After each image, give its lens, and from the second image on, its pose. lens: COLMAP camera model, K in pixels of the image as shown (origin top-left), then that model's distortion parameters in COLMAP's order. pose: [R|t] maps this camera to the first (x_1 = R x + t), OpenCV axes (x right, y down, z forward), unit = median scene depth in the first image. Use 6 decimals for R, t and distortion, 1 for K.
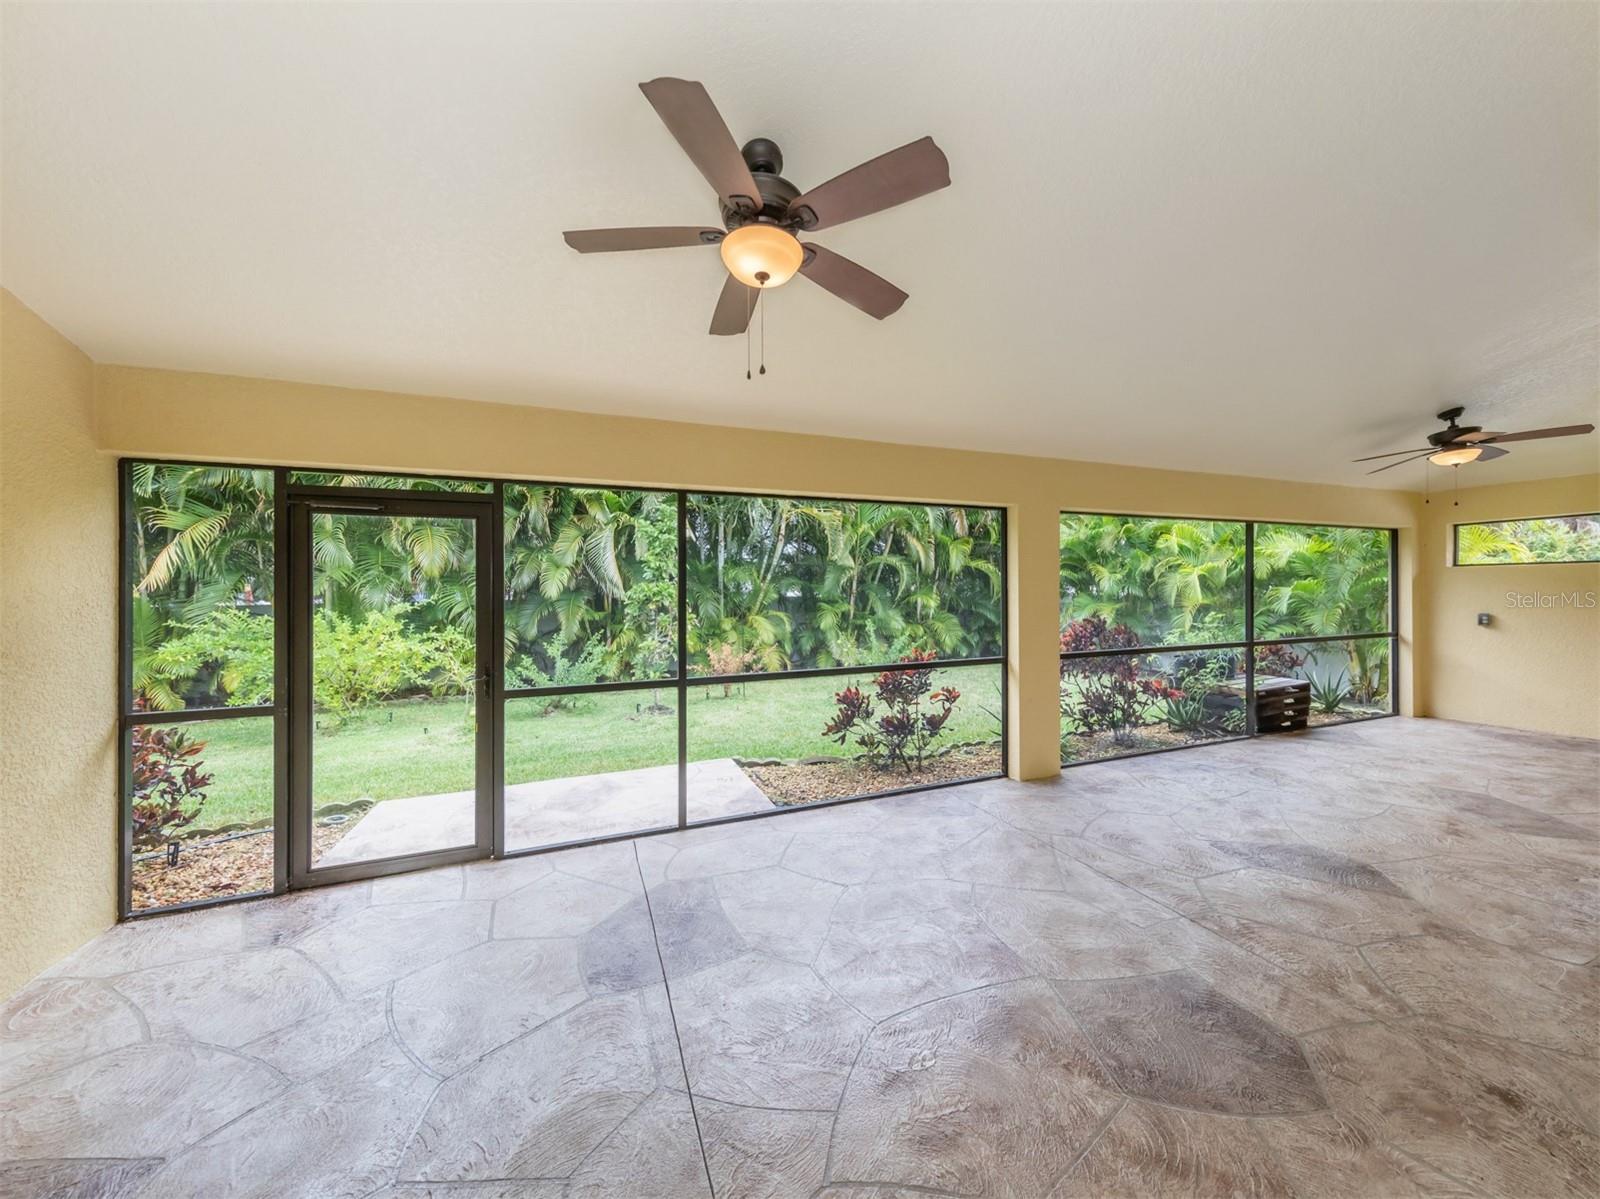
lens RADIAL K [[588.3, 0, 777.2], [0, 588.3, 591.8], [0, 0, 1]] dist [0.005864, 0.000485]
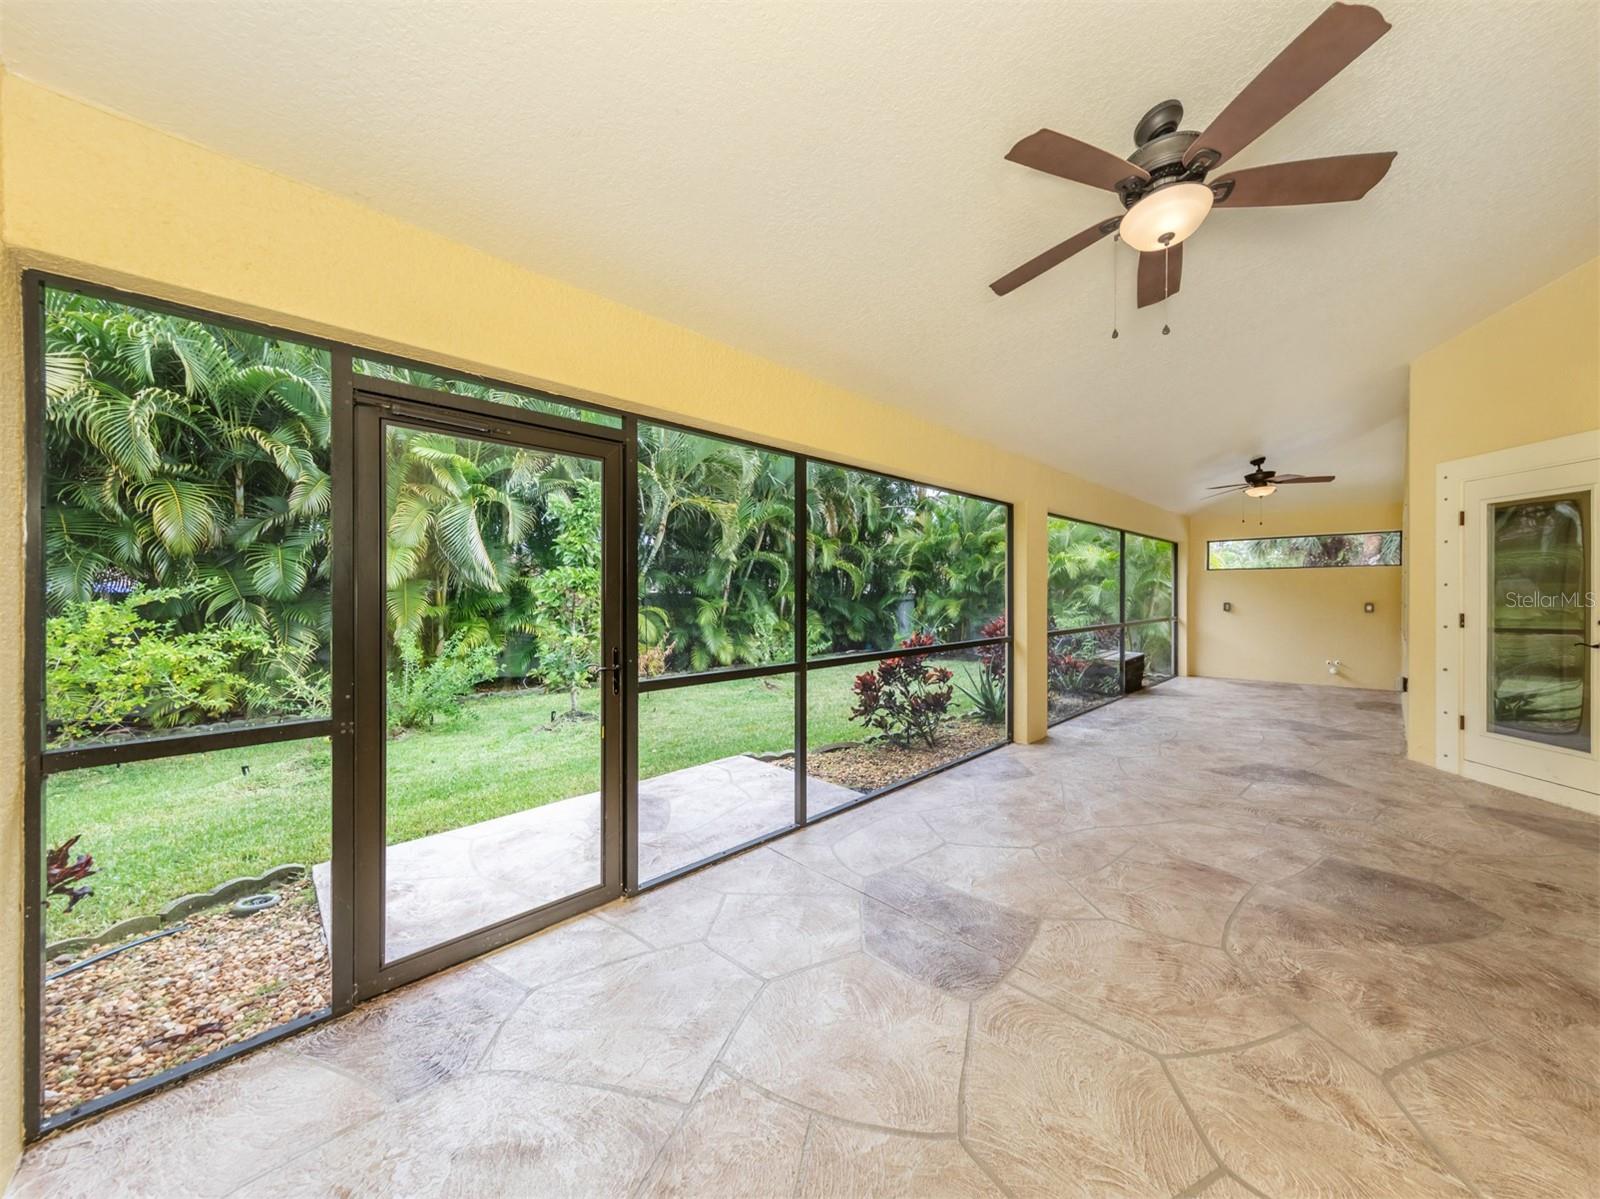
lens RADIAL K [[588.3, 0, 773.8], [0, 588.3, 595.9], [0, 0, 1]] dist [0.005864, 0.000485]
pose [[0.909876, 0.010323, 0.414751, -0.500379], [-0.009267, 0.999947, -0.004559, 0.043694], [-0.414776, 0.000305, 0.909923, 0.165392]]
